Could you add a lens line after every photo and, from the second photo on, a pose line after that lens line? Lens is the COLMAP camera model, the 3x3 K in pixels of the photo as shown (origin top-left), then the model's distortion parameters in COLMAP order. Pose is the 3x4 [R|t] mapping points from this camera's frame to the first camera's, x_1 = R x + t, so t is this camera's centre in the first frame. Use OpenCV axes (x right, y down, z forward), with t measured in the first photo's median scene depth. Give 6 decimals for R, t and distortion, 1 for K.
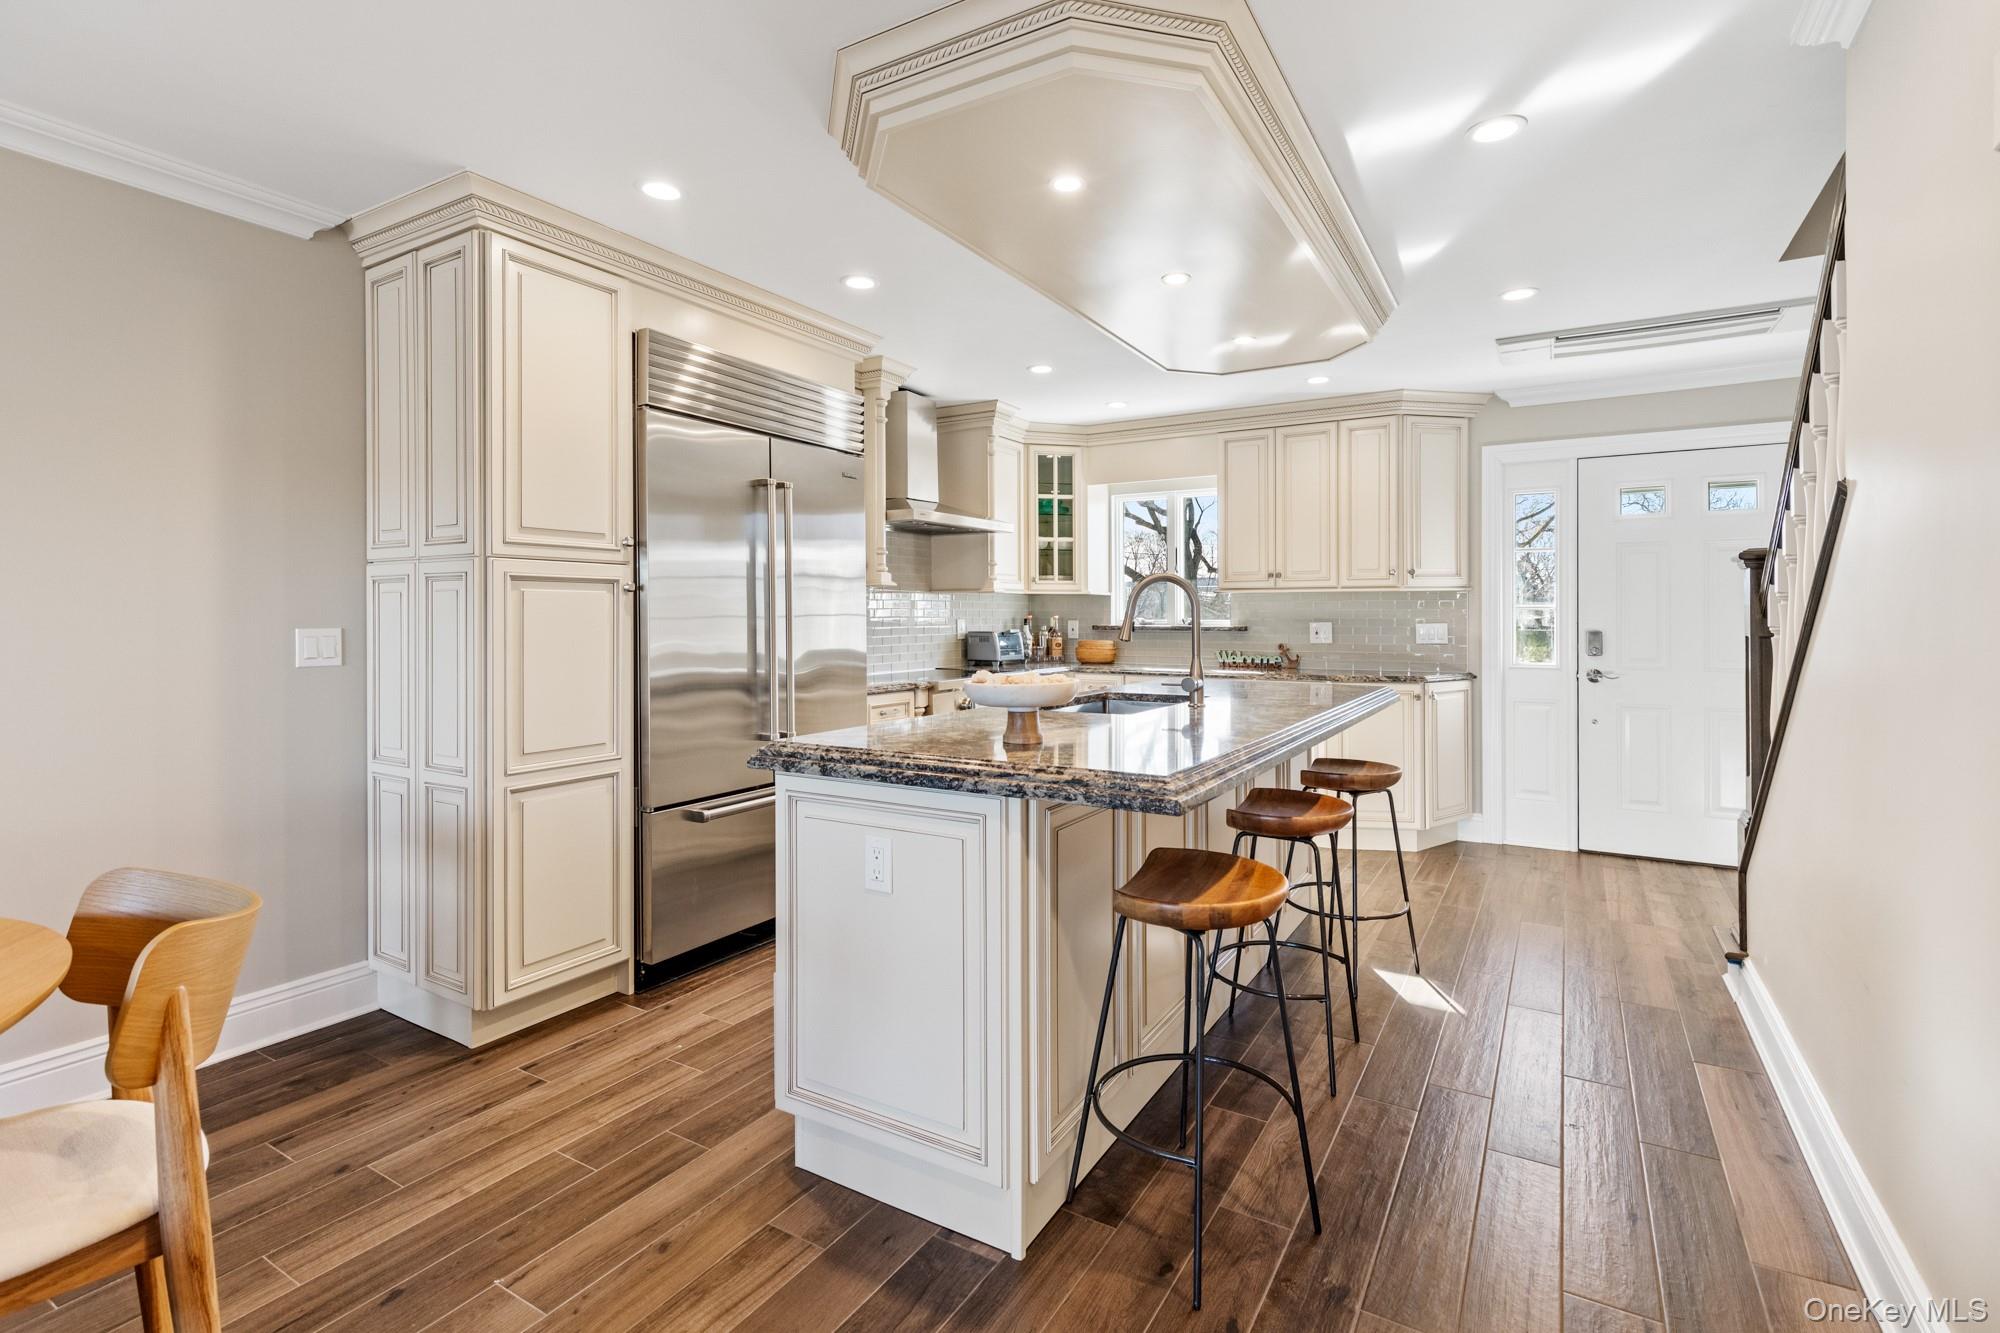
lens RADIAL K [[910.9, 0, 1028.3], [0, 910.9, 635.9], [0, 0, 1]] dist [0.011899, -0.000427]
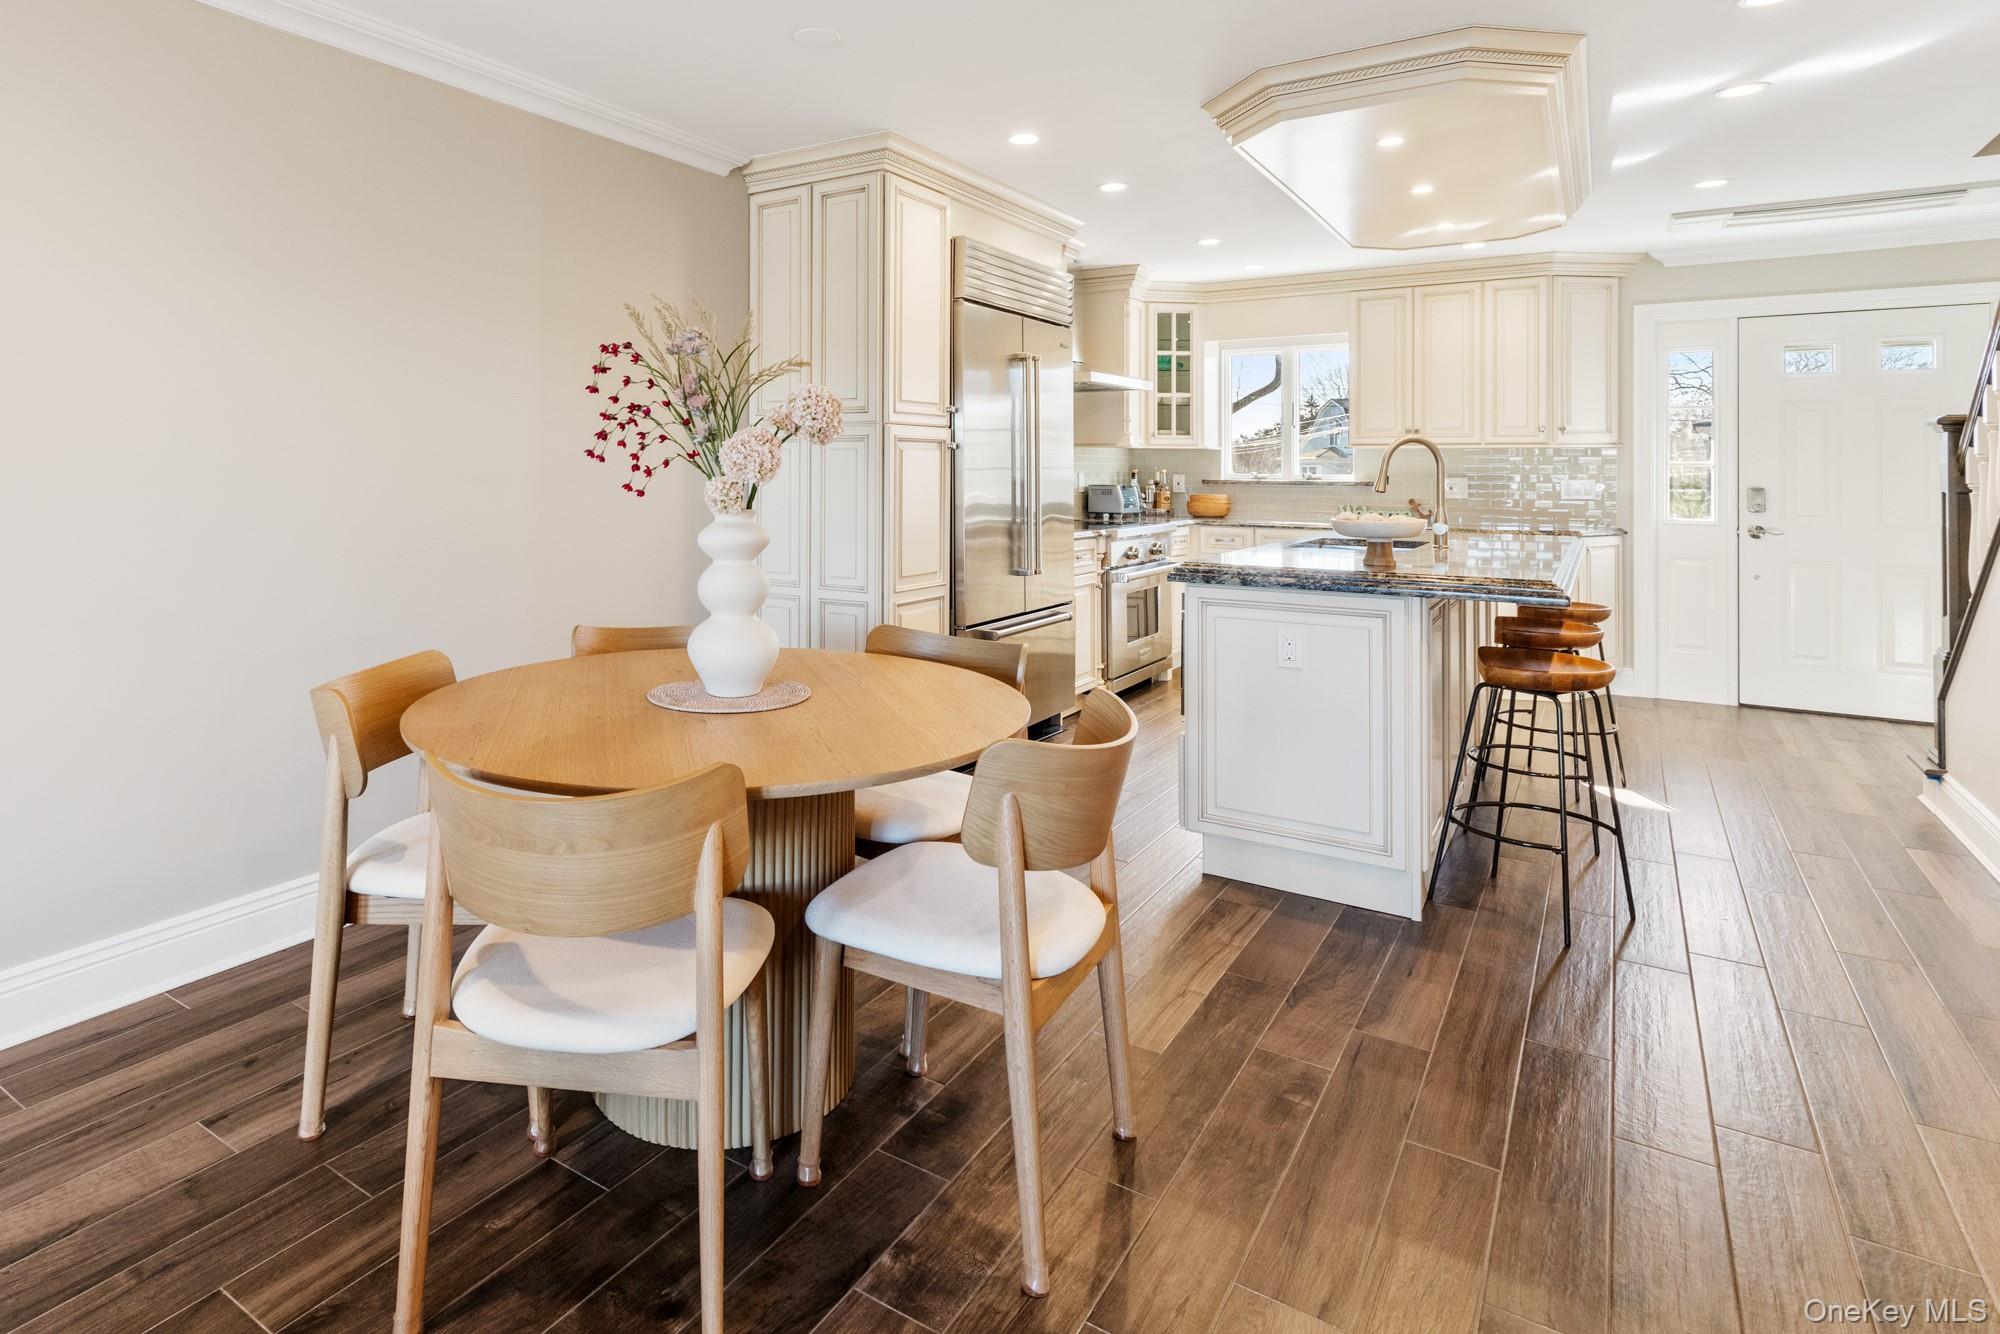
lens RADIAL K [[879.6, 0, 1076.4], [0, 879.6, 481.4], [0, 0, 1]] dist [0.010995, 0.000359]
pose [[0.995968, 0.005727, -0.089521, -0.090946], [-0.006513, 0.999943, -0.008483, 0.001711], [0.089467, 0.009032, 0.995949, -0.092728]]
